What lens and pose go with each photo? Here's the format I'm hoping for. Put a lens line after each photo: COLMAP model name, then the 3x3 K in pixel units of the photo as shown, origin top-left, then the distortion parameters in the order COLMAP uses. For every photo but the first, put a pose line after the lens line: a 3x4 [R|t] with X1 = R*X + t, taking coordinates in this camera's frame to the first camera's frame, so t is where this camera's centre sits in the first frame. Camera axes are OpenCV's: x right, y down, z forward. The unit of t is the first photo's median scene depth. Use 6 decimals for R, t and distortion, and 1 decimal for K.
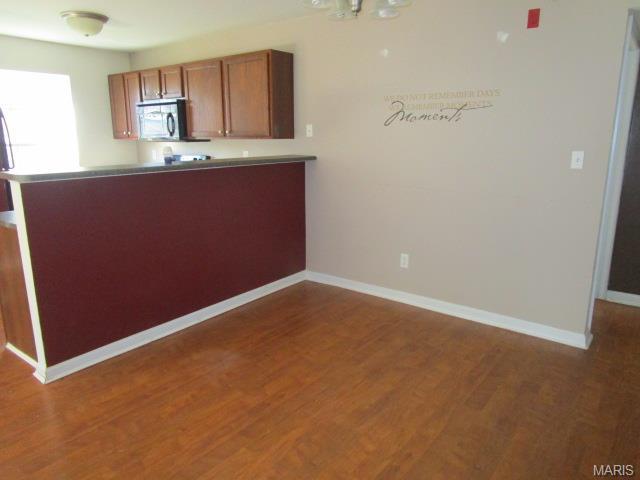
lens RADIAL K [[454.8, 0, 320.0], [0, 454.8, 240.0], [0, 0, 1]] dist [-0.016646, -0.003776]
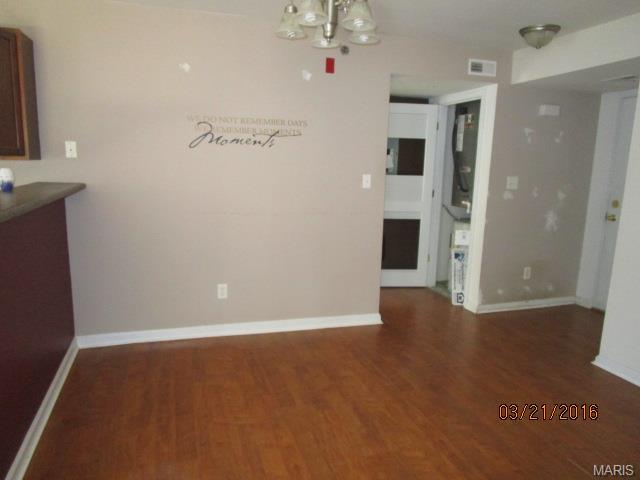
lens RADIAL K [[454.8, 0, 320.0], [0, 454.8, 240.0], [0, 0, 1]] dist [-0.016646, -0.003776]
pose [[0.573233, -0.125978, 0.809650, -0.503094], [0.158626, 0.986479, 0.041185, -0.073942], [-0.803891, 0.104823, 0.585466, 0.313031]]
